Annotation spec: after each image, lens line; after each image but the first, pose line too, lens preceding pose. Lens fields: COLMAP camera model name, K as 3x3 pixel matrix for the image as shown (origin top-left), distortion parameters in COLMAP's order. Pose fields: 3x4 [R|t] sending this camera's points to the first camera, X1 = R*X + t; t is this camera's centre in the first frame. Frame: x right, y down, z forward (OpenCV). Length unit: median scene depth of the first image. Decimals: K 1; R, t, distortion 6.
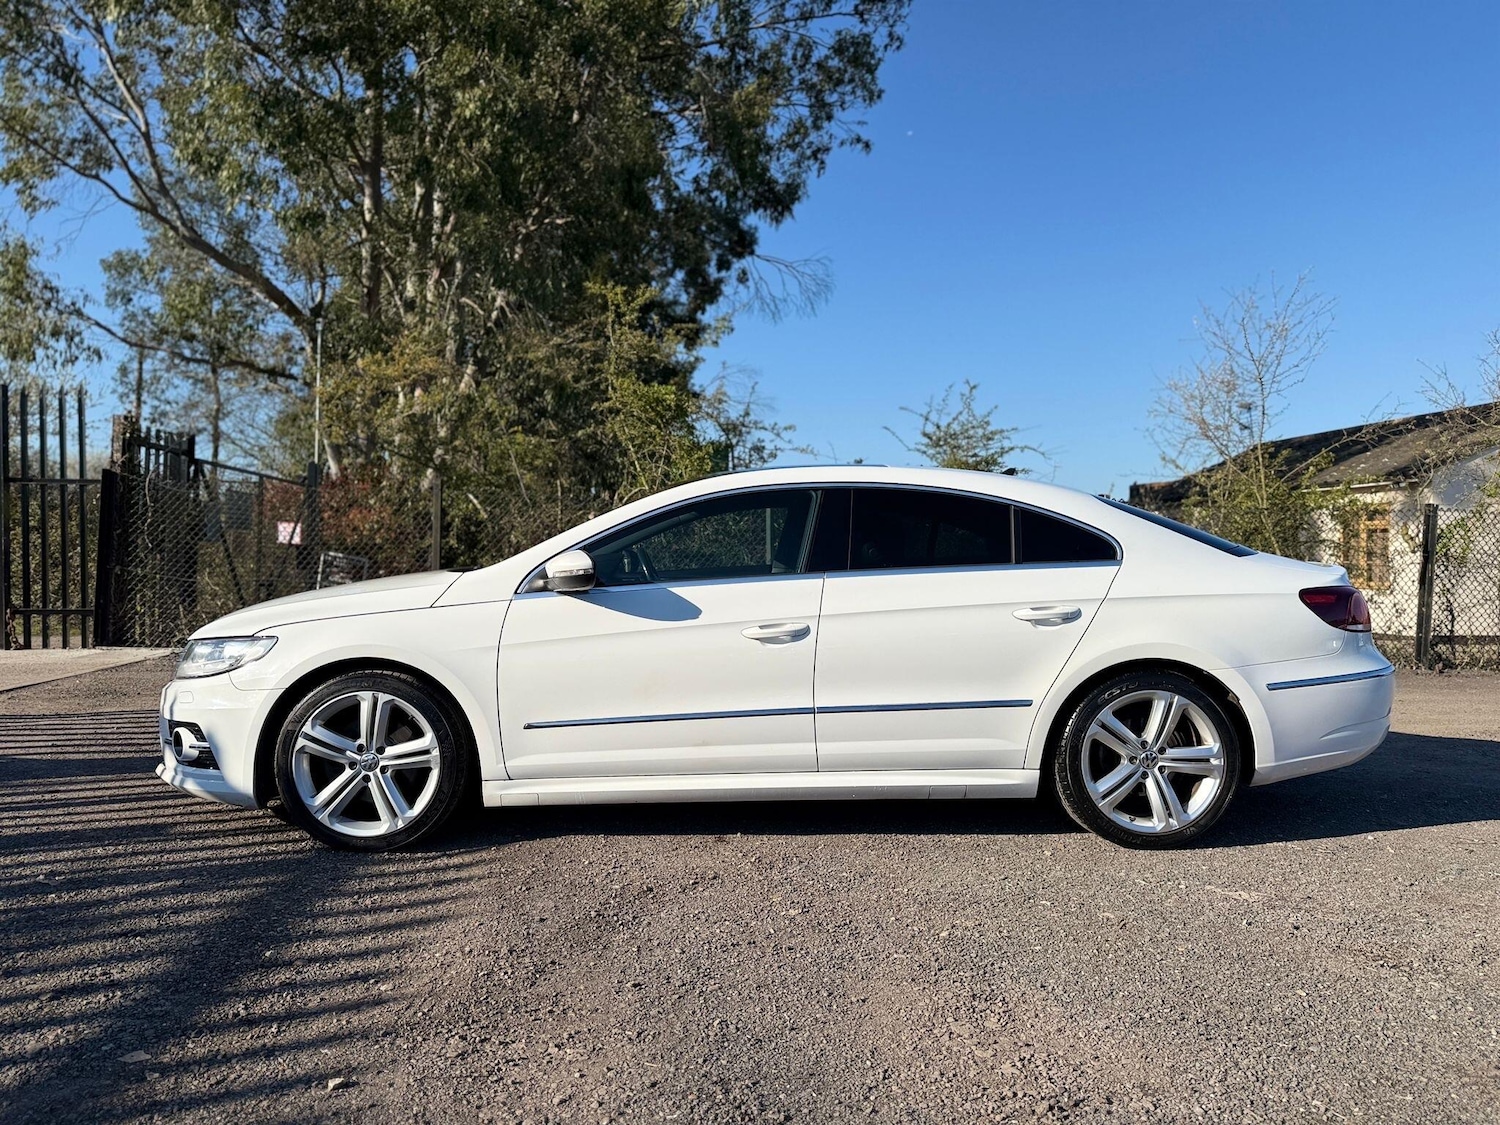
lens RADIAL K [[1023.8, 0, 740.8], [0, 1023.8, 565.8], [0, 0, 1]] dist [0.045009, -0.015363]
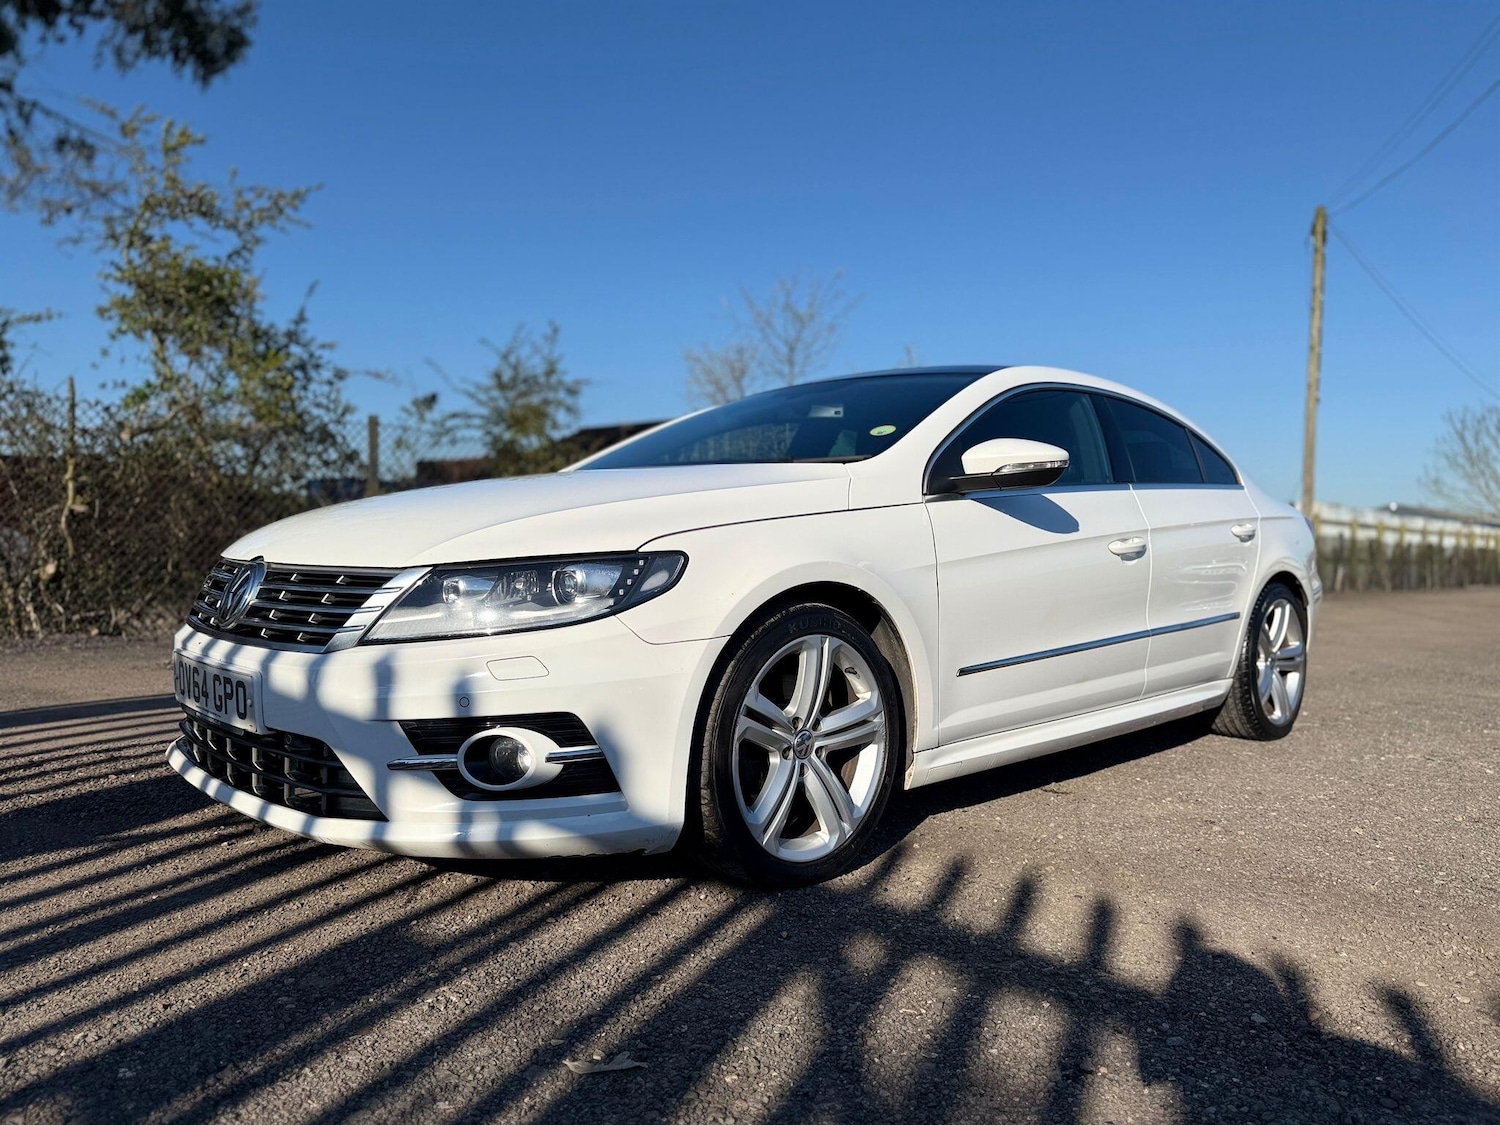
lens RADIAL K [[1056.0, 0, 756.7], [0, 1056.0, 566.8], [0, 0, 1]] dist [0.070681, -0.098504]
pose [[0.741600, -0.010314, 0.670763, -0.824715], [0.002194, 0.999914, 0.012950, 0.069646], [-0.670839, -0.008132, 0.741559, 0.524458]]
